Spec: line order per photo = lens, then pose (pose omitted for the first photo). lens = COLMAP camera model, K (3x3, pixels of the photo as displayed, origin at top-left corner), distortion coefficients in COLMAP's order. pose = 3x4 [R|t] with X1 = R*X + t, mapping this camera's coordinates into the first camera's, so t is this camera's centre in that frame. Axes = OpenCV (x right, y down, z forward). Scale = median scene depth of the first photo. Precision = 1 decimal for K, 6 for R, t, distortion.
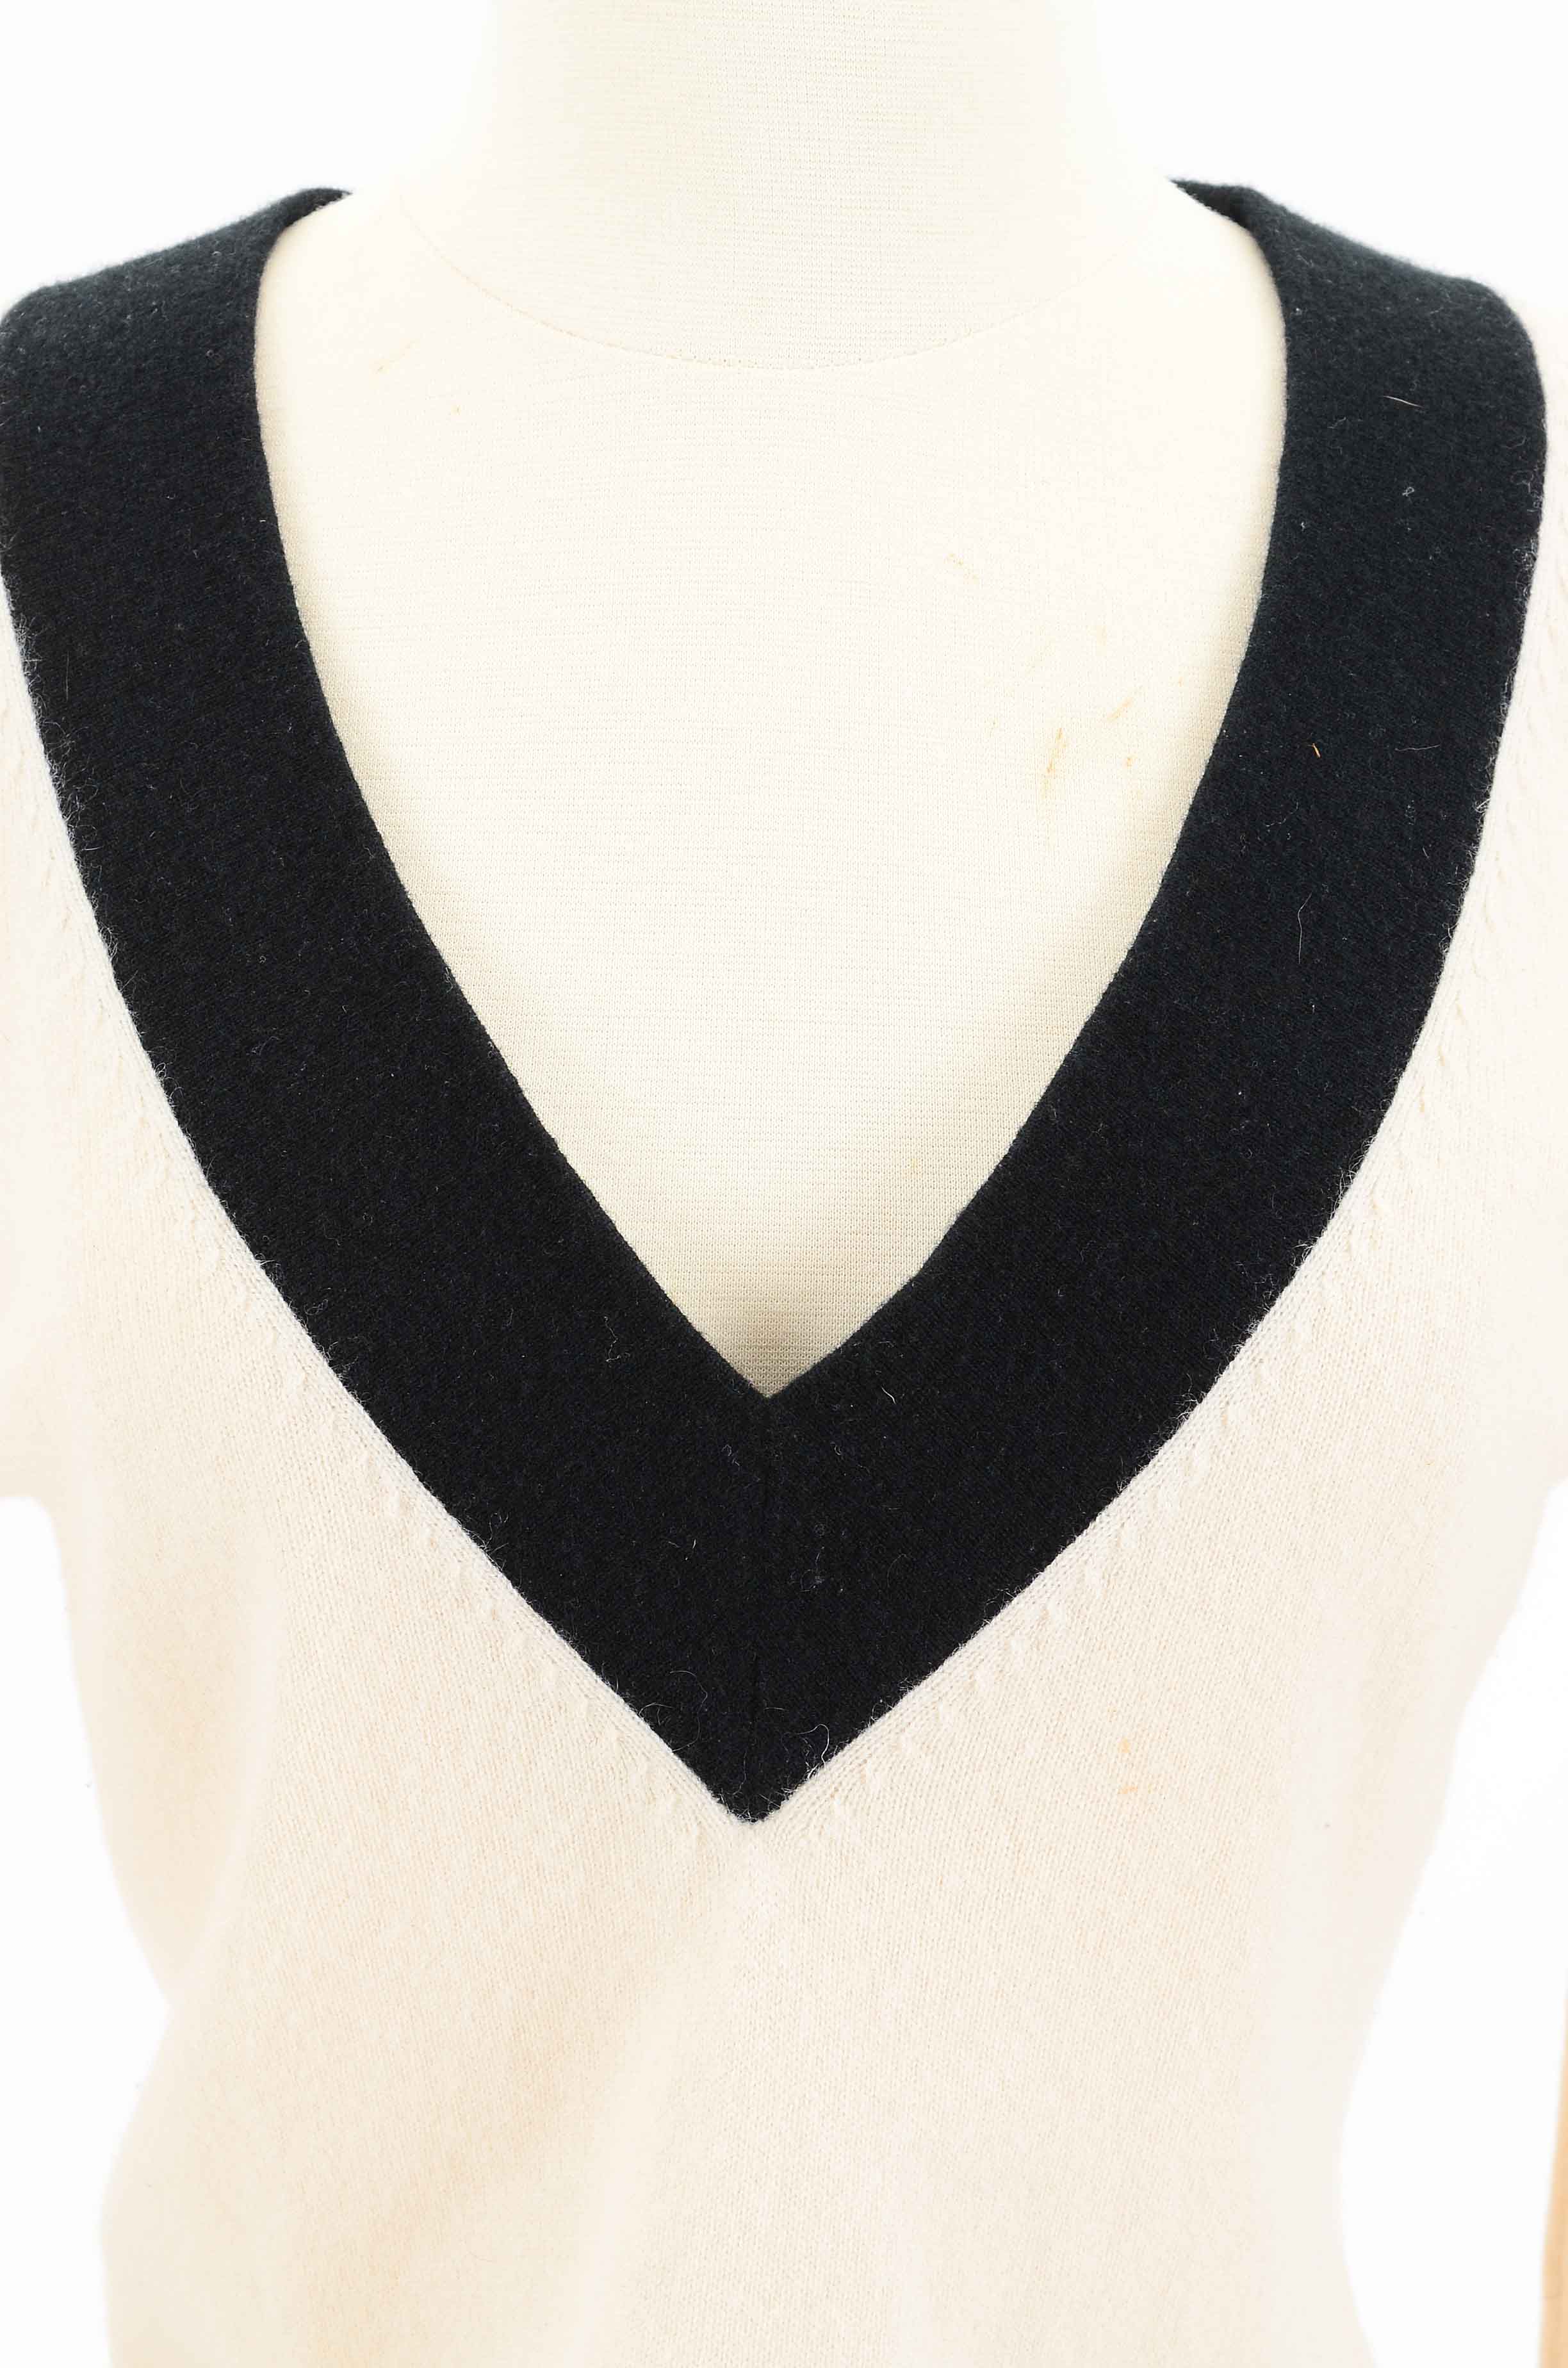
lens RADIAL K [[5324.5, 0, 796.9], [0, 5324.5, 1200.3], [0, 0, 1]] dist [0.092000, 0.000000]
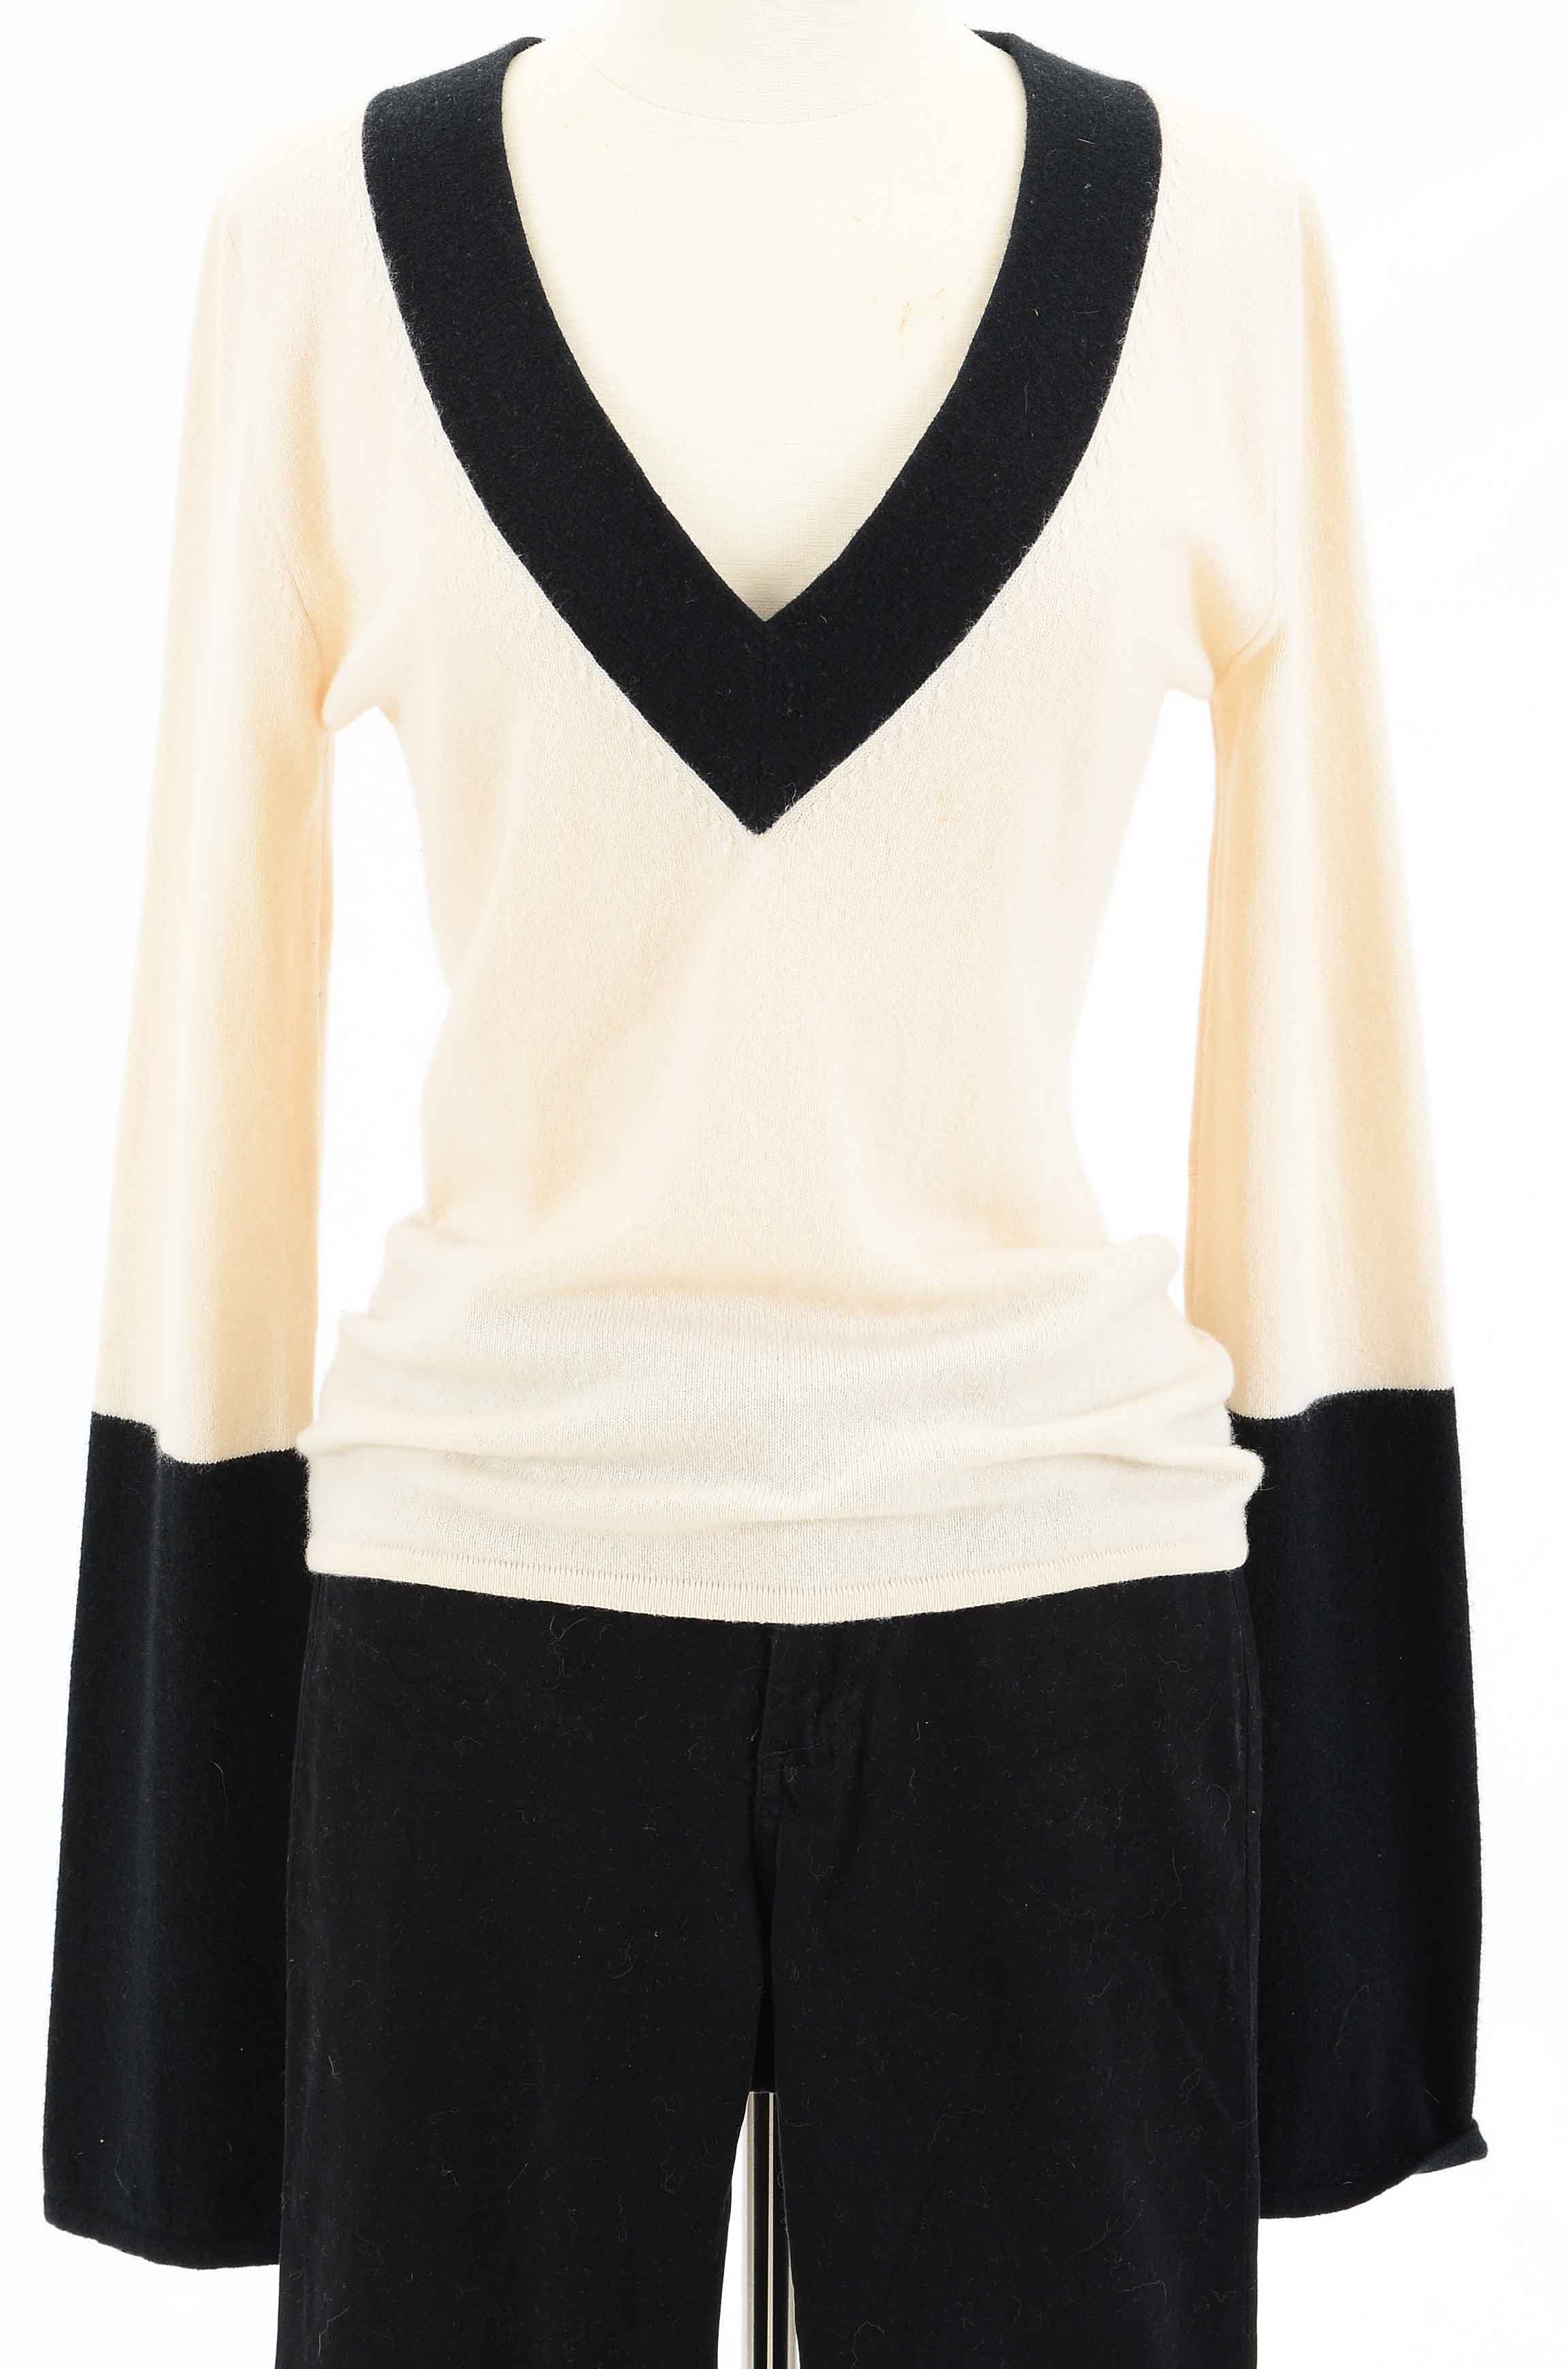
lens RADIAL K [[5326.7, 0, 802.3], [0, 5326.7, 1100.6], [0, 0, 1]] dist [0.092000, 0.000000]
pose [[0.999977, -0.006452, -0.001848, 0.011360], [0.006453, 0.999979, 0.001035, 0.214620], [0.001841, -0.001047, 0.999998, -1.033422]]
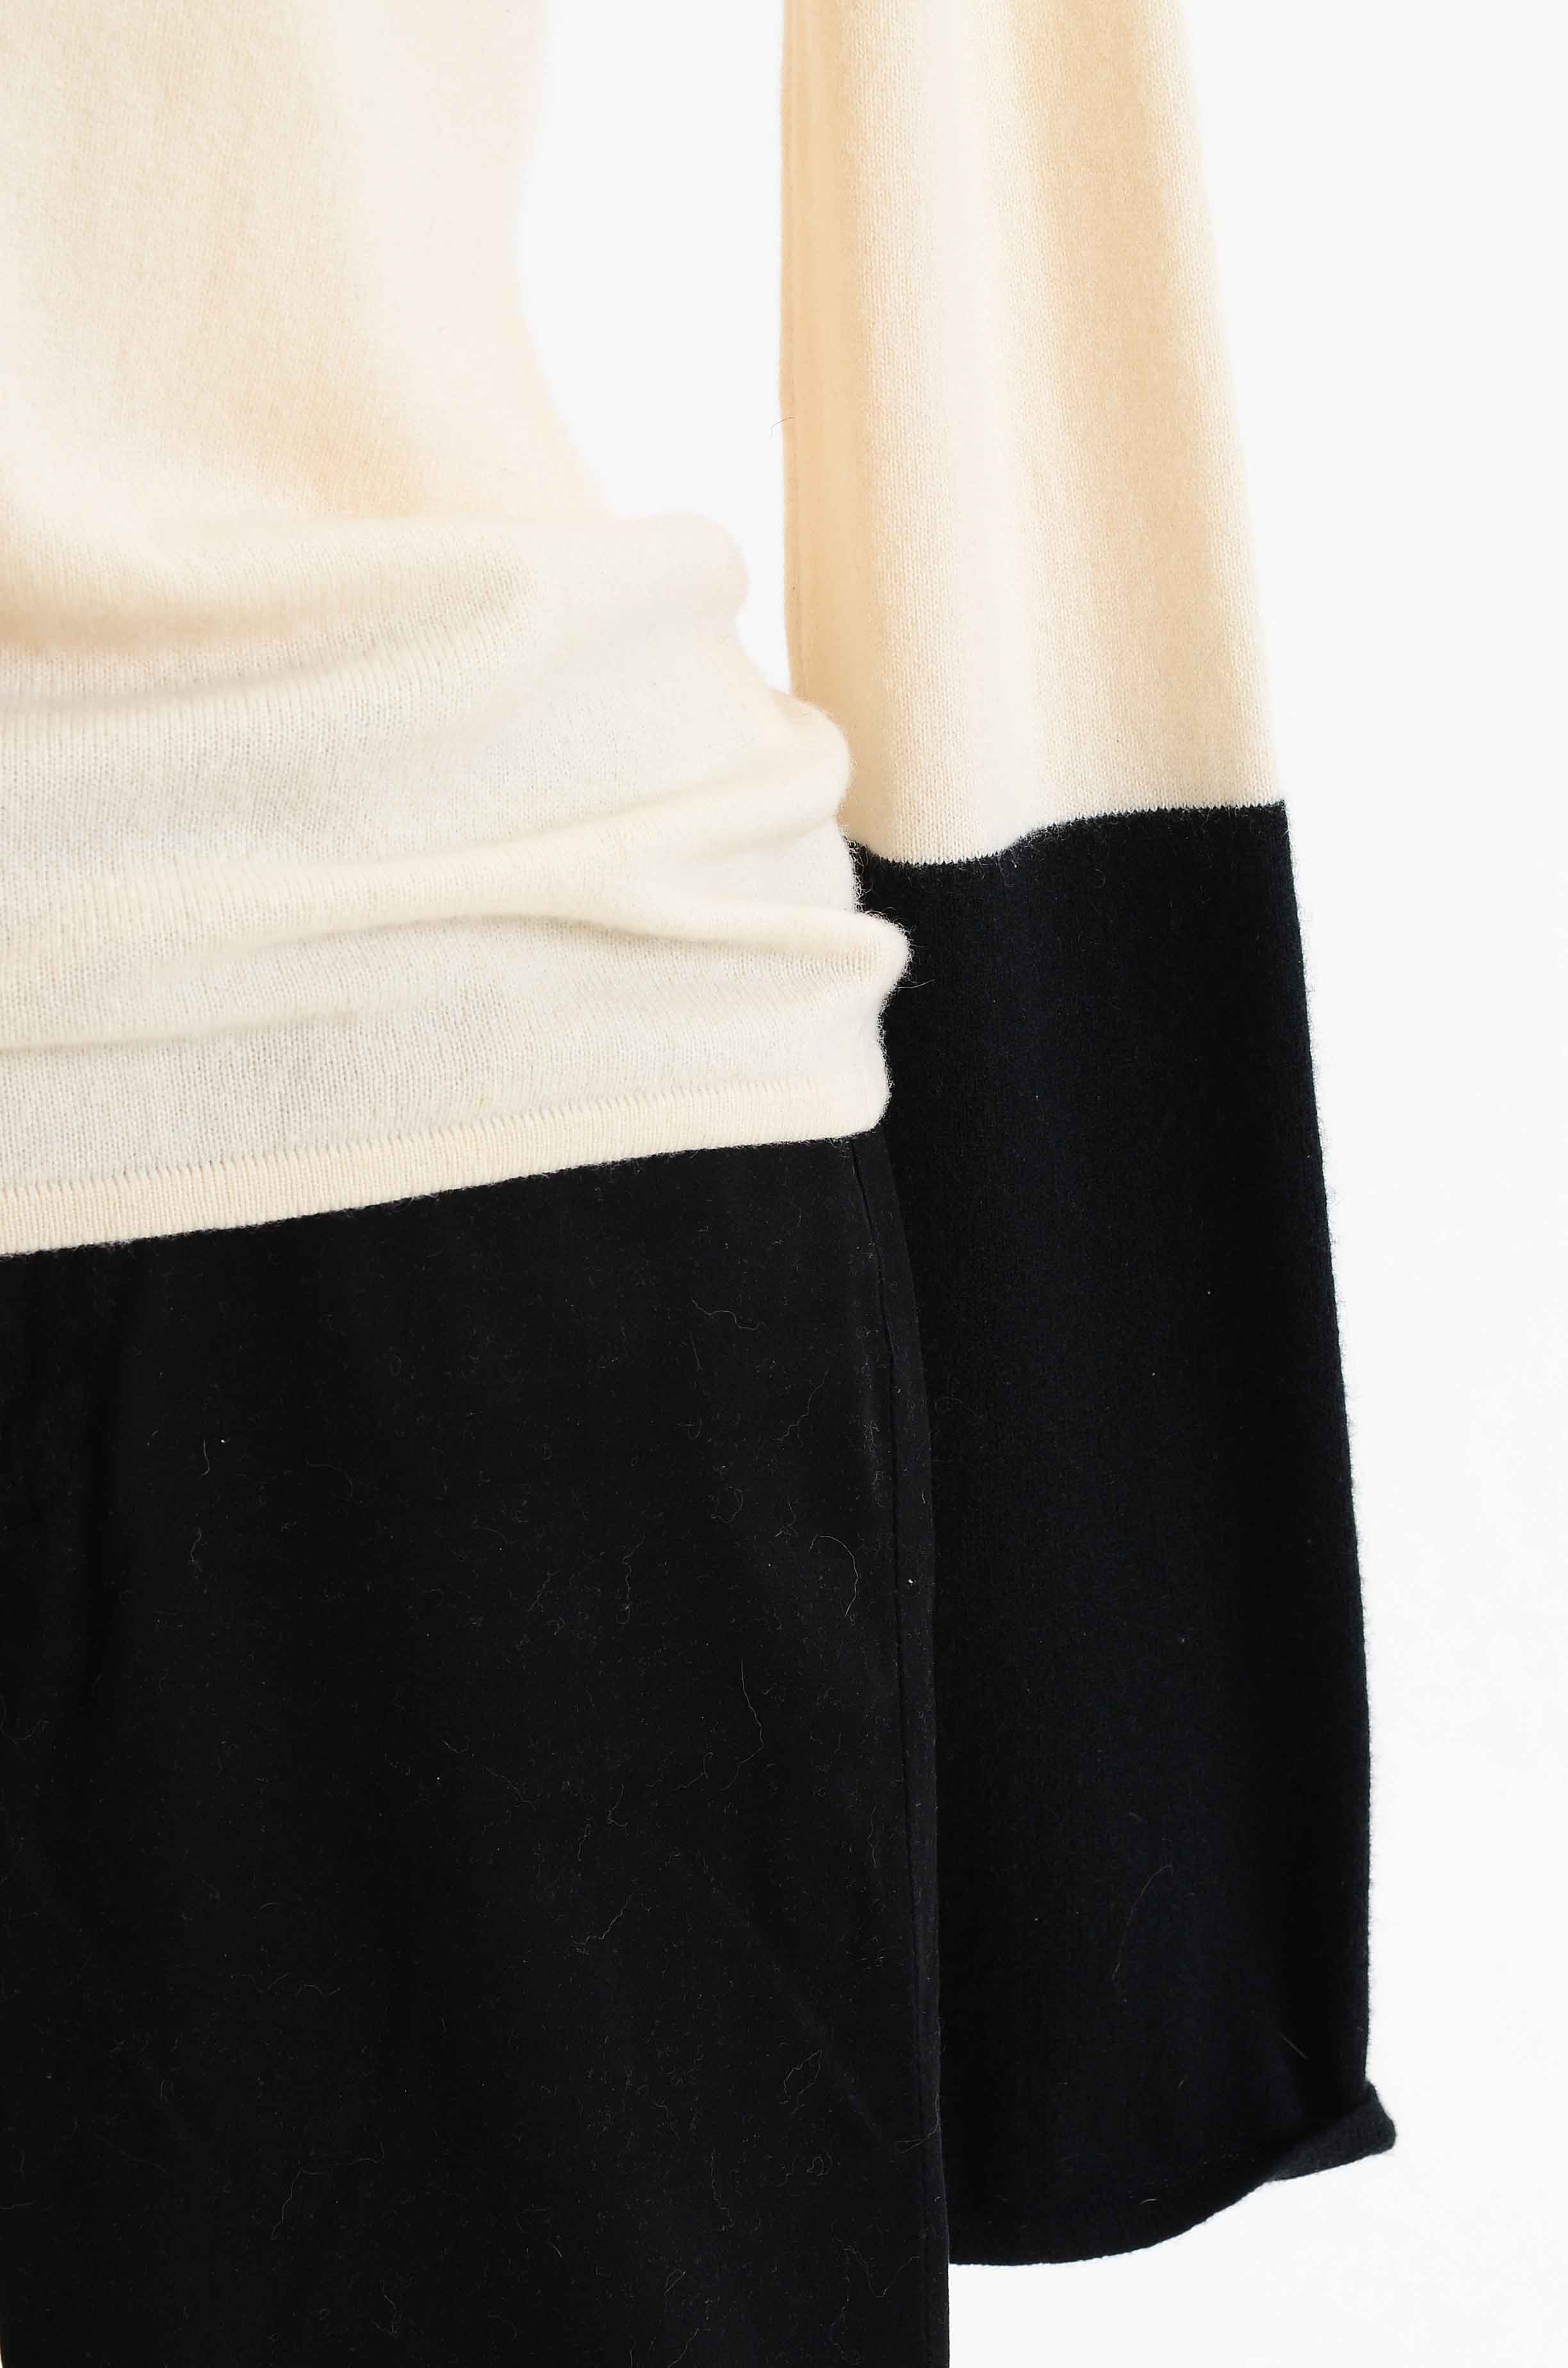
lens RADIAL K [[5324.5, 0, 783.0], [0, 5324.5, 1170.4], [0, 0, 1]] dist [0.092000, 0.000000]
pose [[0.998489, -0.033860, -0.043292, 0.218532], [0.037107, 0.996377, 0.076529, 0.327612], [0.040544, -0.078020, 0.996127, -0.011552]]
